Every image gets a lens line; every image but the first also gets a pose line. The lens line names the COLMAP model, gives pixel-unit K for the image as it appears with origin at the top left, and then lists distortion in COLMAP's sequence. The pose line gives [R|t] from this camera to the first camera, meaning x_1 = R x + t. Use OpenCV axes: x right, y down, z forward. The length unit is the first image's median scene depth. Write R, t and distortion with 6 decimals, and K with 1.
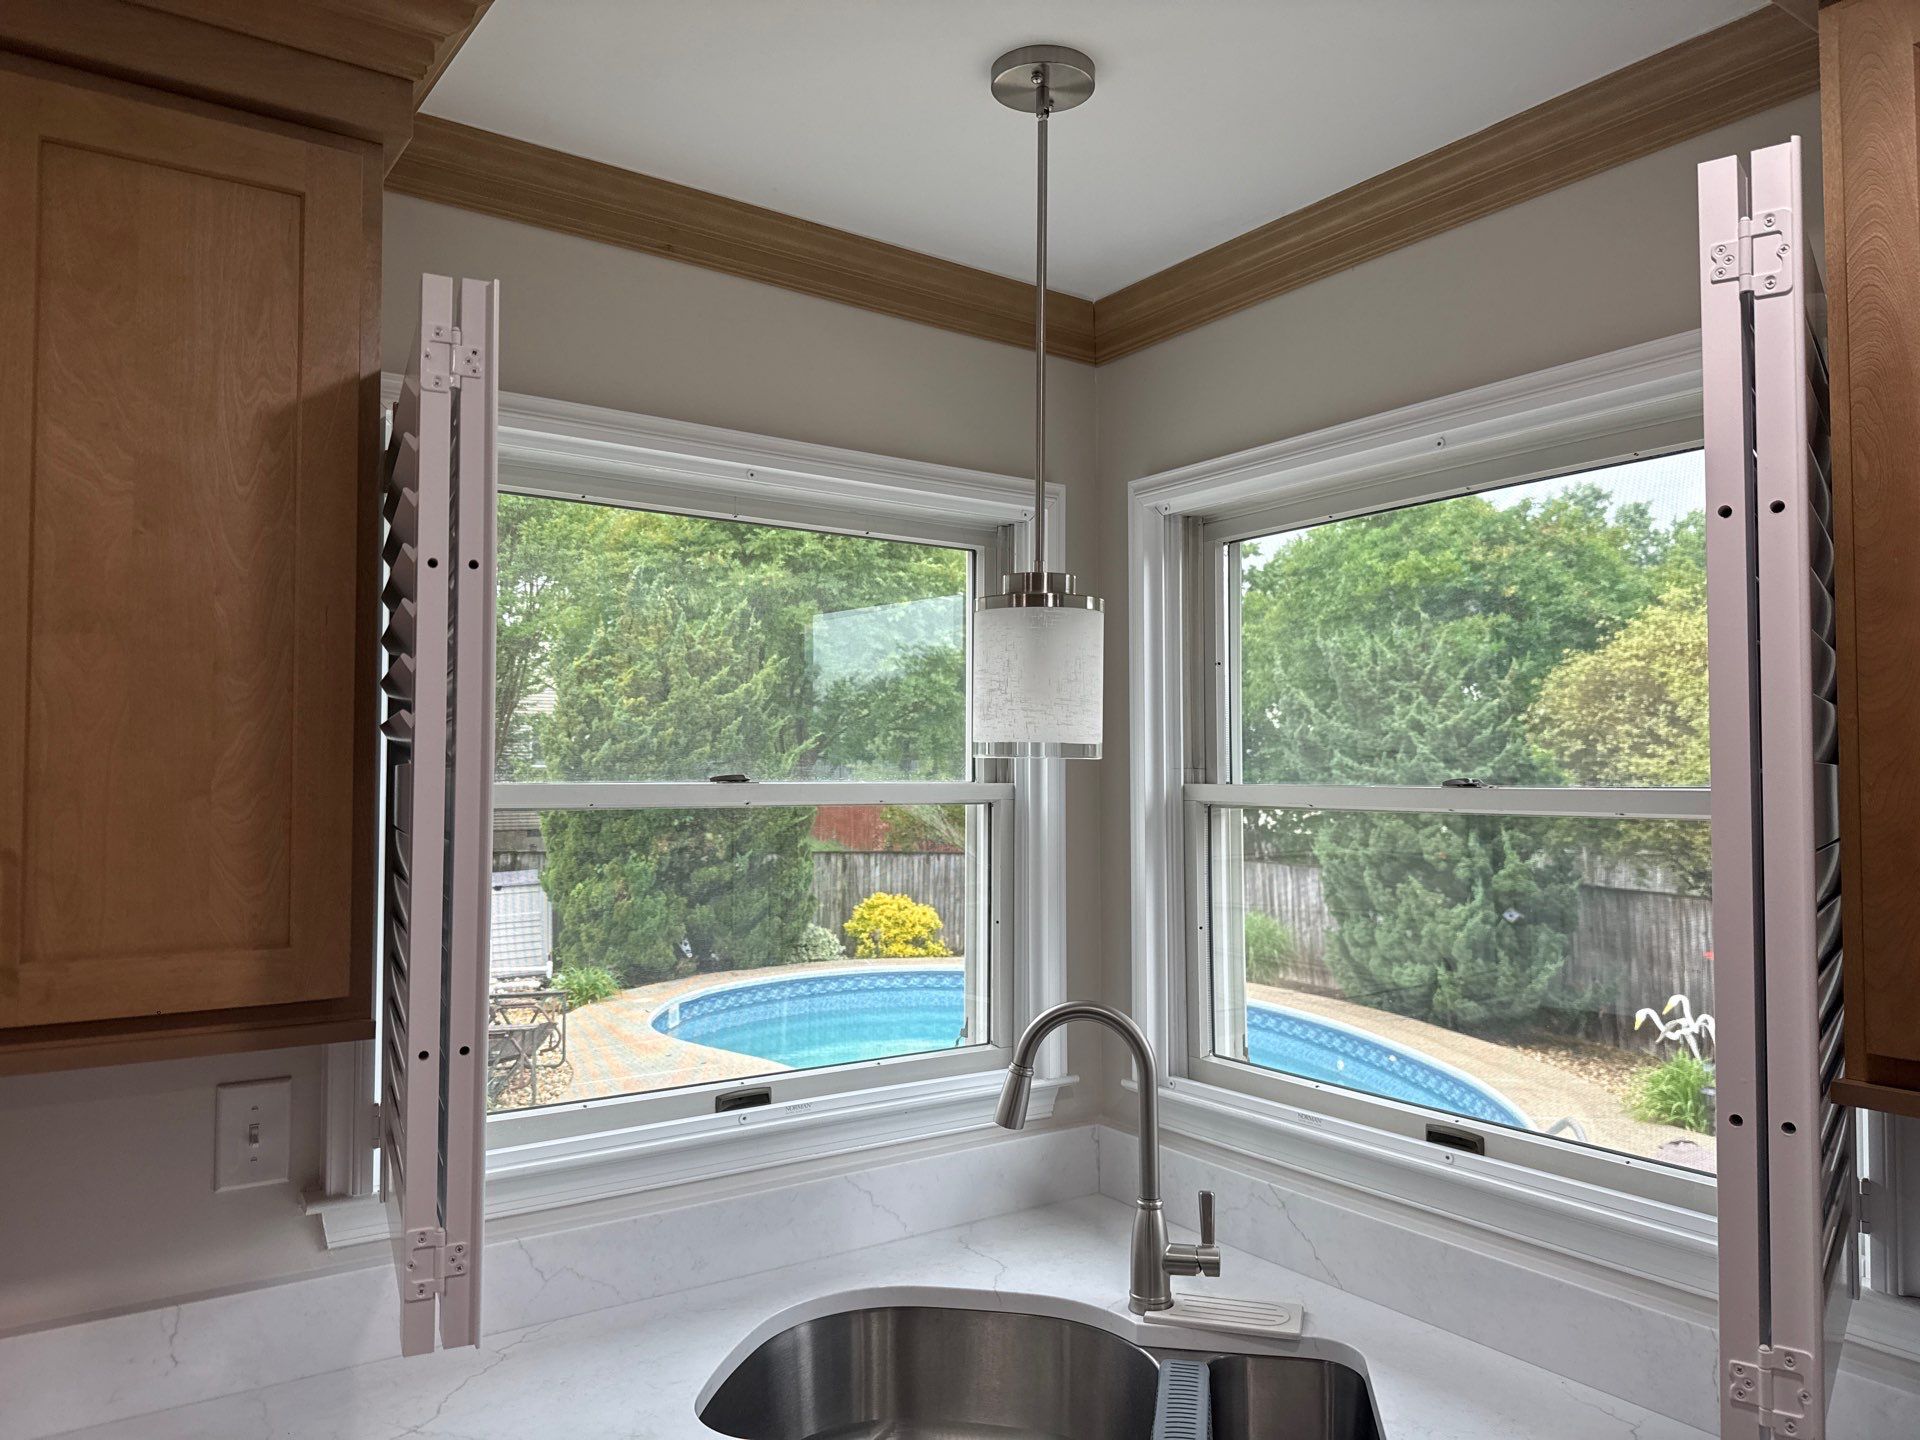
lens RADIAL K [[1364.0, 0, 960.0], [0, 1364.0, 720.0], [0, 0, 1]] dist [0.003880, -0.019454]
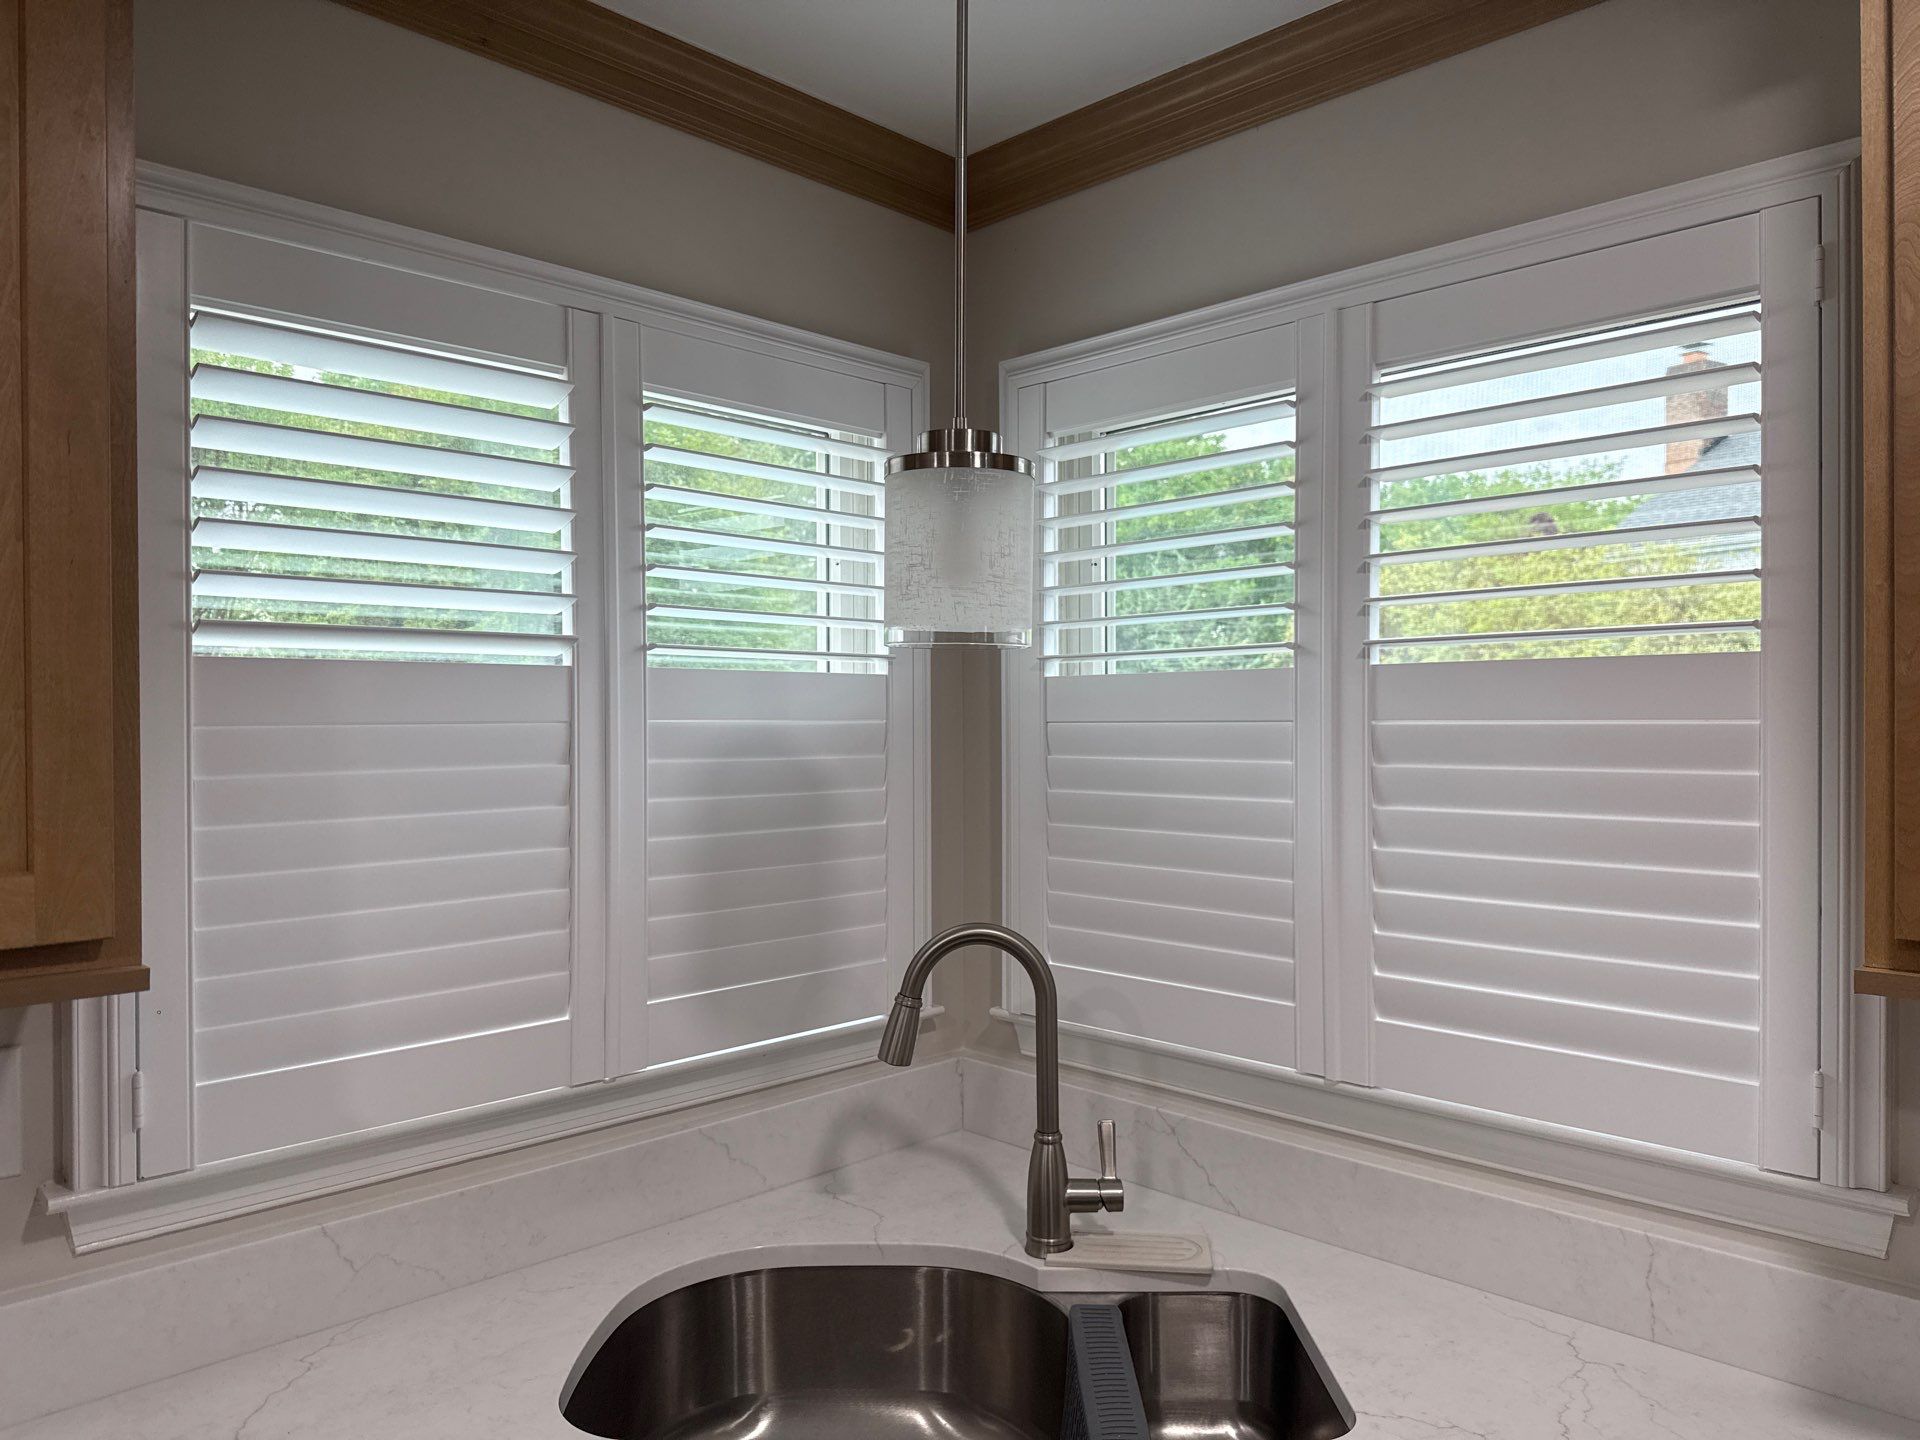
lens RADIAL K [[1364.0, 0, 960.0], [0, 1364.0, 720.0], [0, 0, 1]] dist [0.003880, -0.019454]
pose [[0.983879, -0.004395, 0.178780, -0.084191], [-0.003226, 0.999099, 0.042313, 0.034351], [-0.178804, -0.042208, 0.982979, 0.120578]]
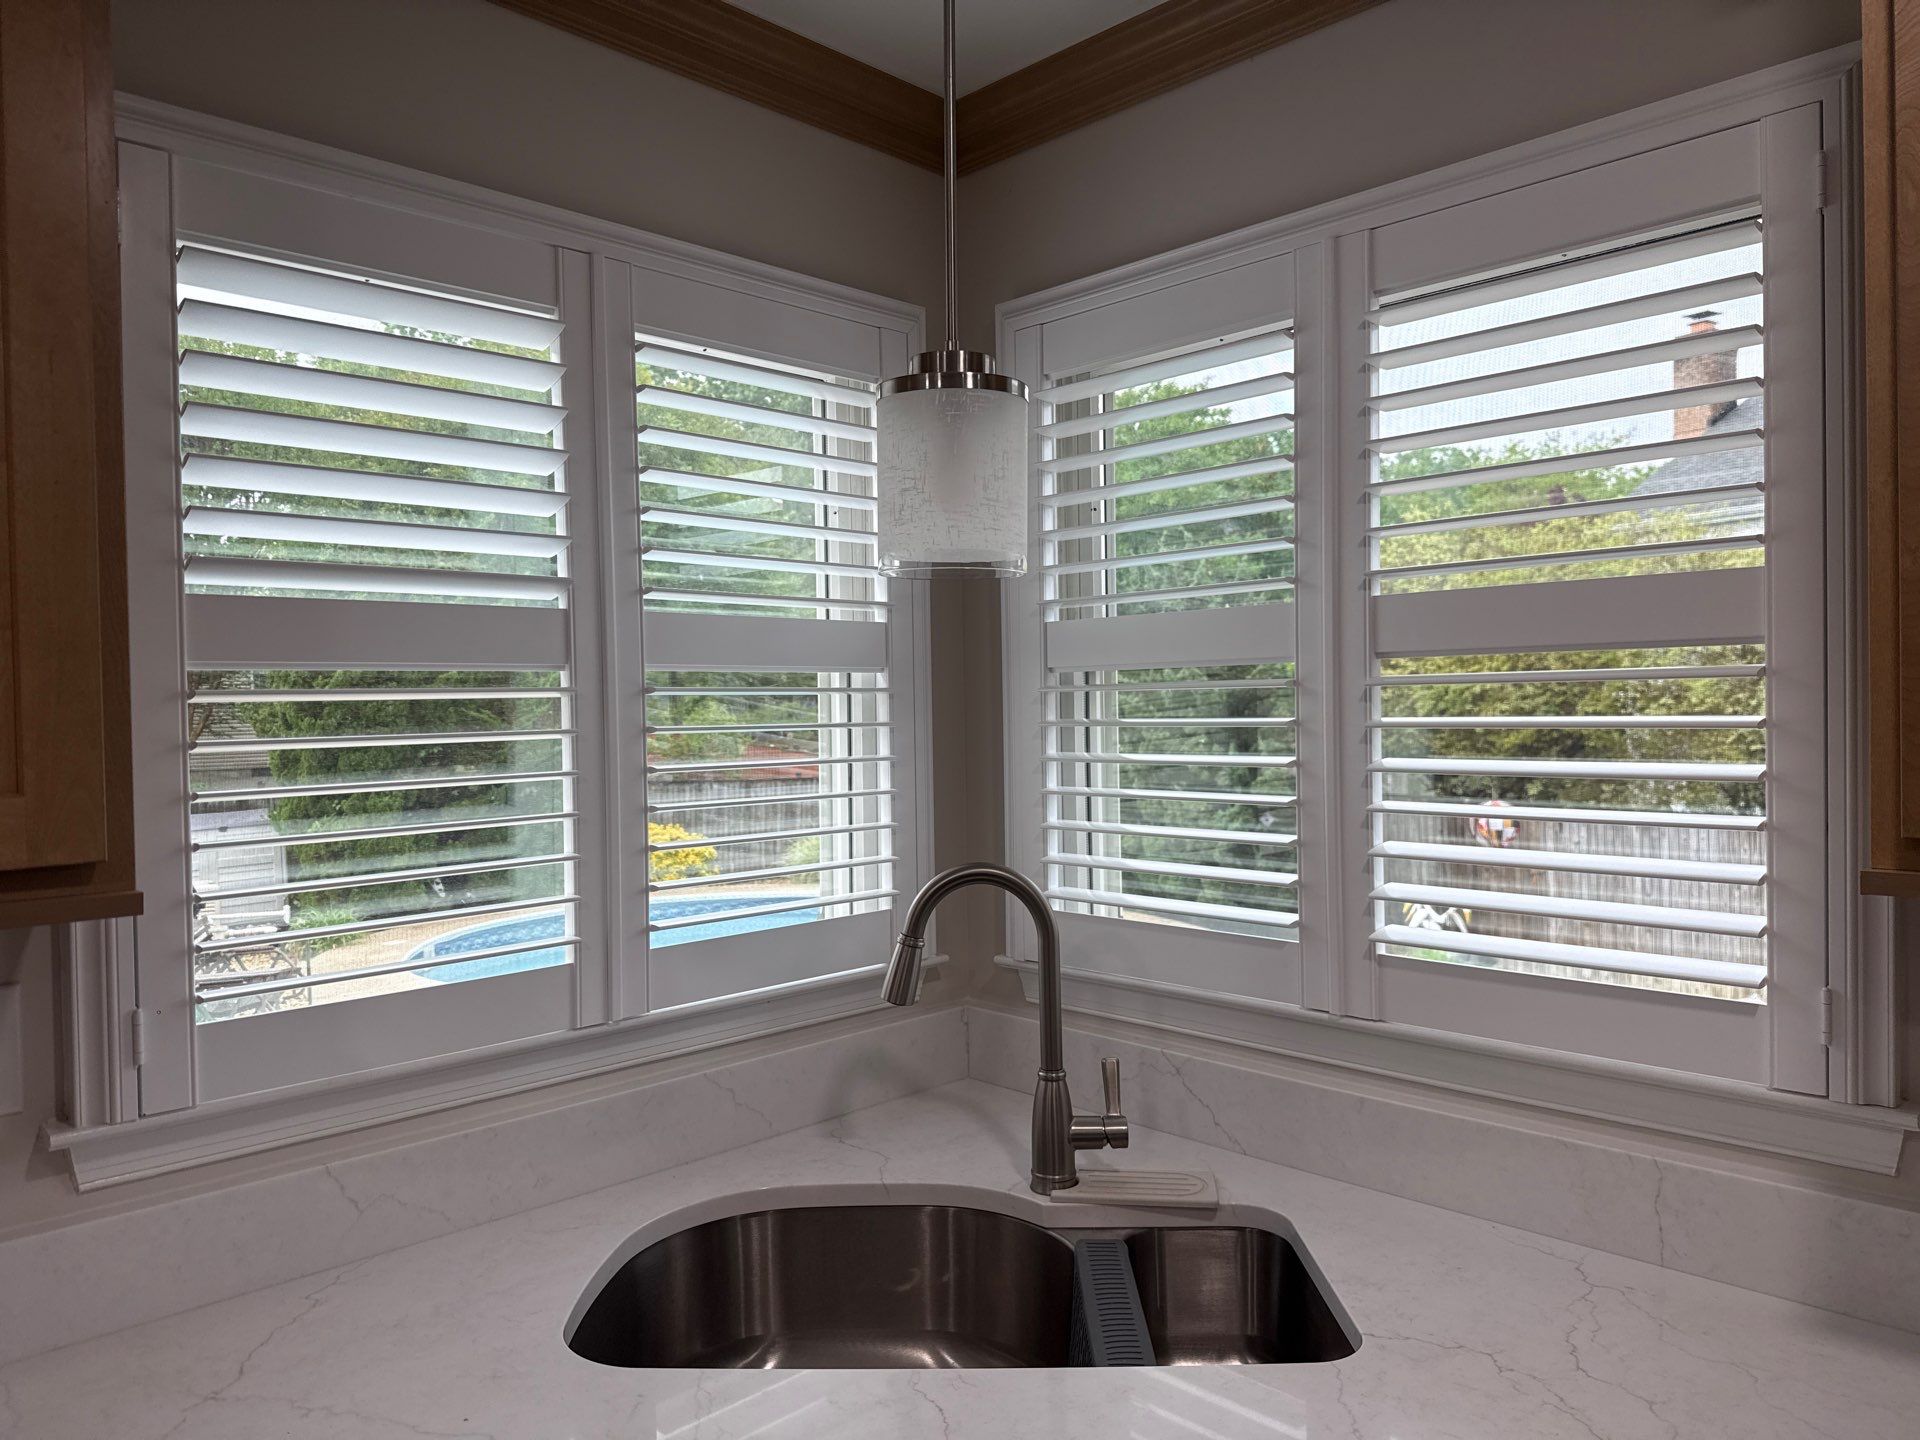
lens RADIAL K [[1364.0, 0, 960.0], [0, 1364.0, 720.0], [0, 0, 1]] dist [0.003880, -0.019454]
pose [[0.984899, -0.018860, 0.172099, -0.076738], [0.009829, 0.998537, 0.053175, 0.066588], [-0.172850, -0.050680, 0.983643, 0.123168]]
